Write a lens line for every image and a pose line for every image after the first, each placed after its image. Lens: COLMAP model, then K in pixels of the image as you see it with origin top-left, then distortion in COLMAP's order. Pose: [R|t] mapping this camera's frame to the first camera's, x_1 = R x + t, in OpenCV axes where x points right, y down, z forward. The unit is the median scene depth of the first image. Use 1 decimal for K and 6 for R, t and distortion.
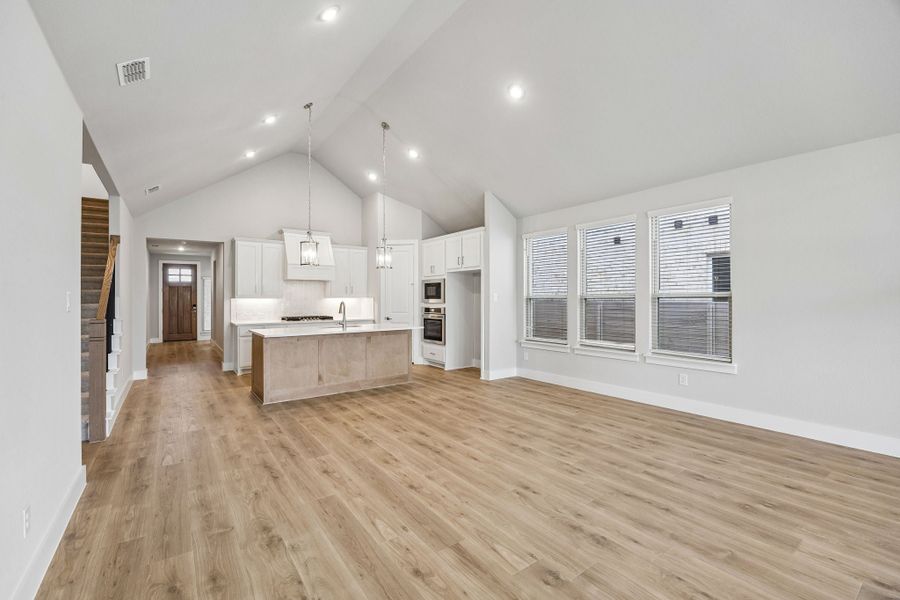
lens RADIAL K [[396.4, 0, 448.8], [0, 396.4, 295.4], [0, 0, 1]] dist [-0.014480, 0.001048]
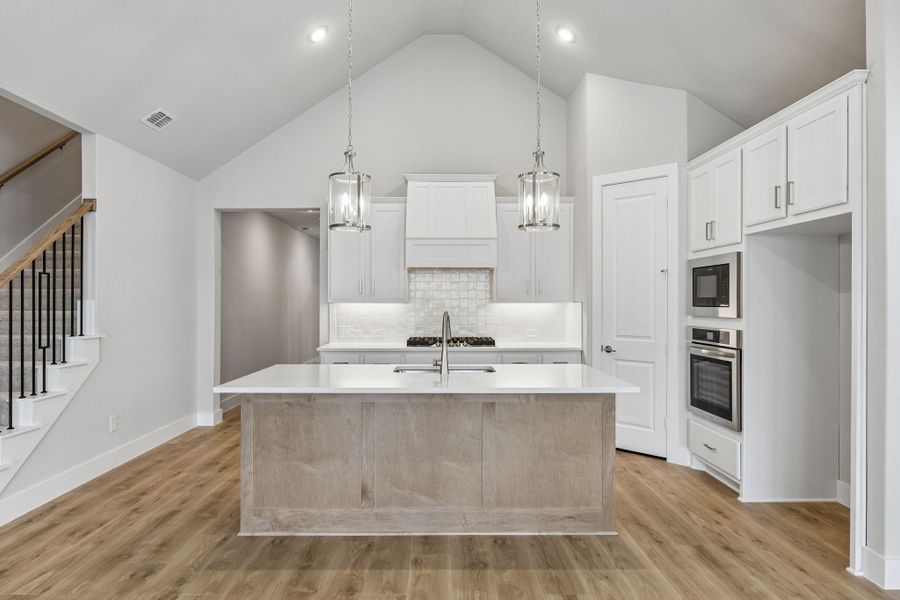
lens RADIAL K [[561.8, 0, 440.4], [0, 561.8, 299.3], [0, 0, 1]] dist [-0.001895, -0.000226]
pose [[0.813484, 0.001452, -0.581586, 0.065301], [-0.000758, 0.999999, 0.001435, 0.000663], [0.581587, -0.000726, 0.813484, 0.402829]]
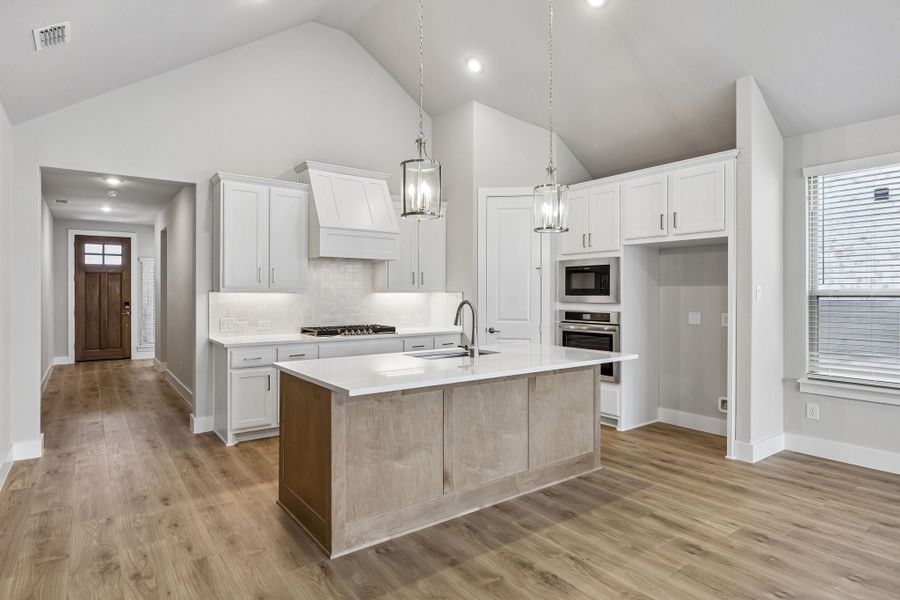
lens RADIAL K [[500.9, 0, 449.2], [0, 500.9, 295.3], [0, 0, 1]] dist [0.000699, -0.003728]
pose [[0.999894, 0.005860, 0.013293, -0.238924], [-0.005979, 0.999942, 0.008953, 0.003394], [-0.013239, -0.009032, 0.999872, 0.329285]]
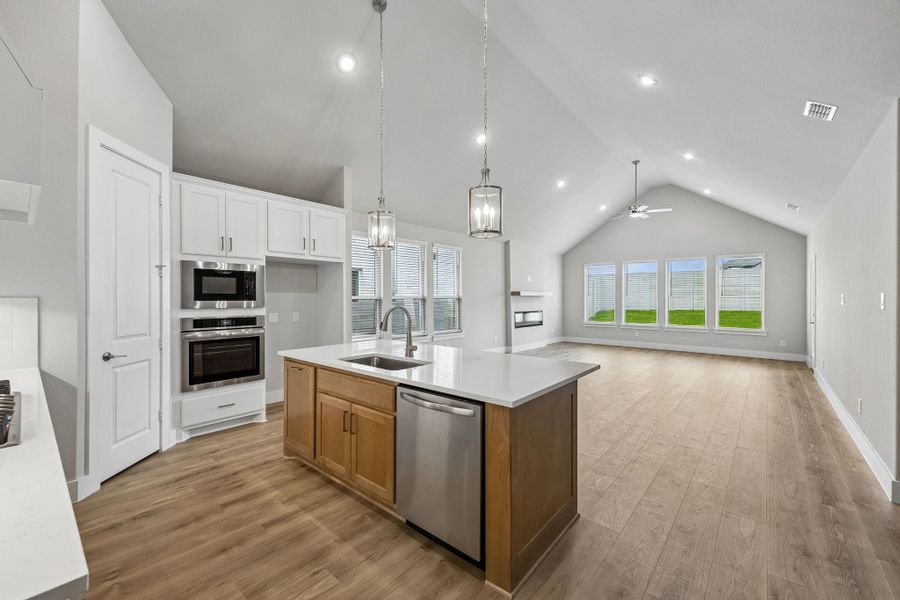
lens RADIAL K [[382.1, 0, 448.5], [0, 382.1, 297.1], [0, 0, 1]] dist [0.030985, -0.000186]
pose [[-0.237638, 0.011758, 0.971283, -0.609144], [0.000034, 0.999927, -0.012097, 0.010169], [-0.971354, -0.002842, -0.237621, 0.847585]]
